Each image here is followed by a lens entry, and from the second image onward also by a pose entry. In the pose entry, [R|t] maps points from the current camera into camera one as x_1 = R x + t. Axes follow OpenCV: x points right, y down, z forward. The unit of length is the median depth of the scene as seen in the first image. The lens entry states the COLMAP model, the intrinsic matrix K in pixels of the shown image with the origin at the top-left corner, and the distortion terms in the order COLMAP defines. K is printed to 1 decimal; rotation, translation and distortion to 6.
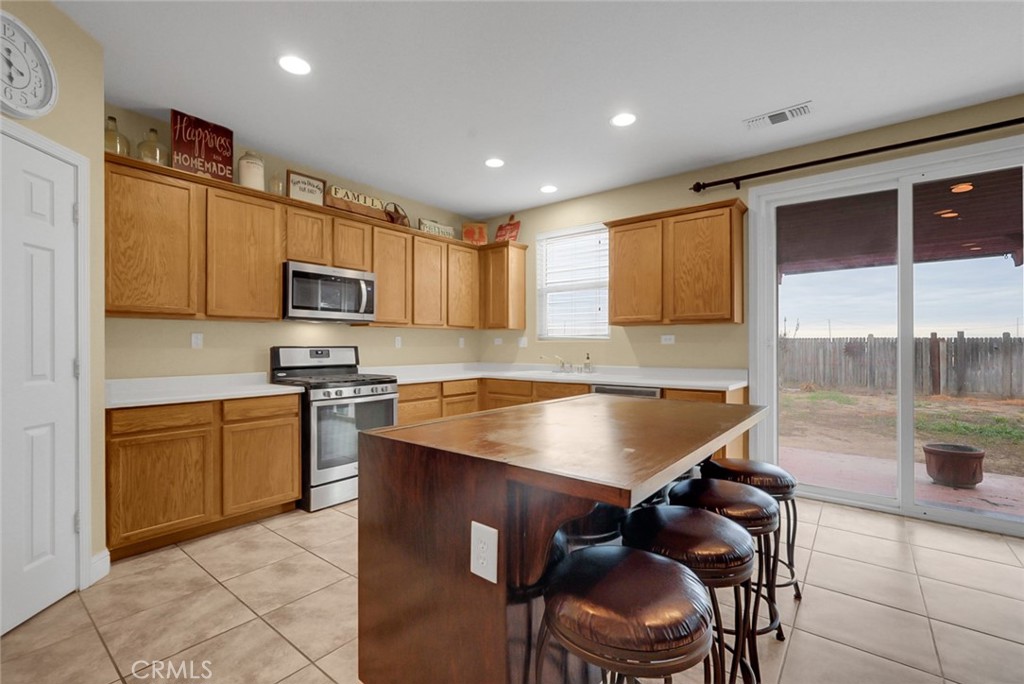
lens RADIAL K [[446.2, 0, 511.1], [0, 446.2, 343.3], [0, 0, 1]] dist [-0.003056, 0.003439]
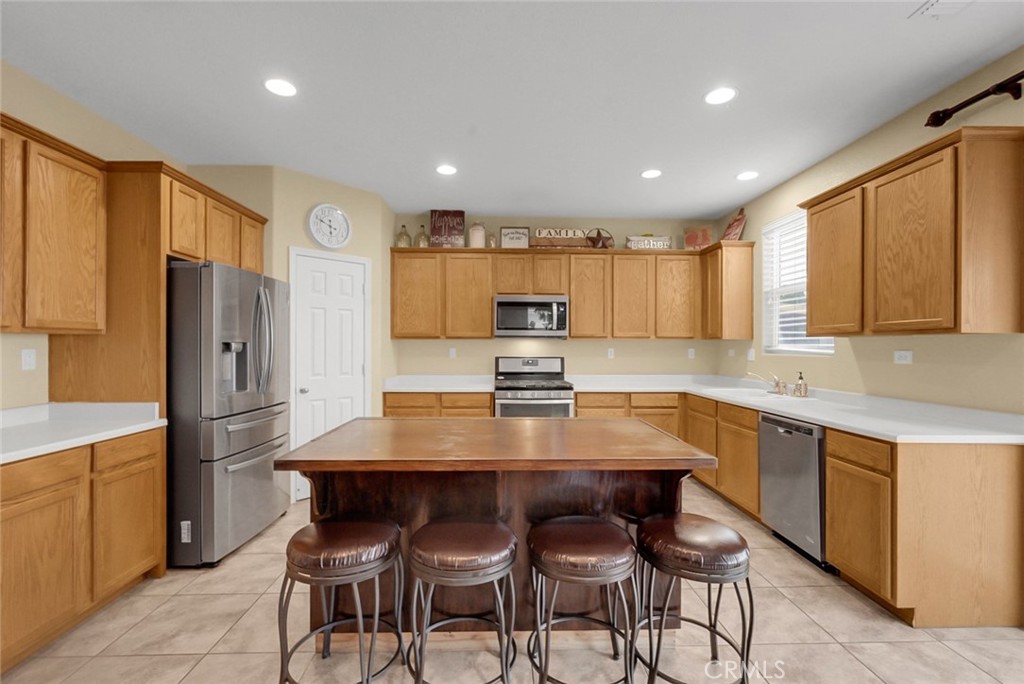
lens RADIAL K [[446.2, 0, 514.4], [0, 446.2, 345.4], [0, 0, 1]] dist [-0.003056, 0.003439]
pose [[0.655813, 0.002004, -0.754921, 0.503954], [-0.000471, 0.999997, 0.002246, -0.029421], [0.754923, -0.001118, 0.655812, 0.129857]]
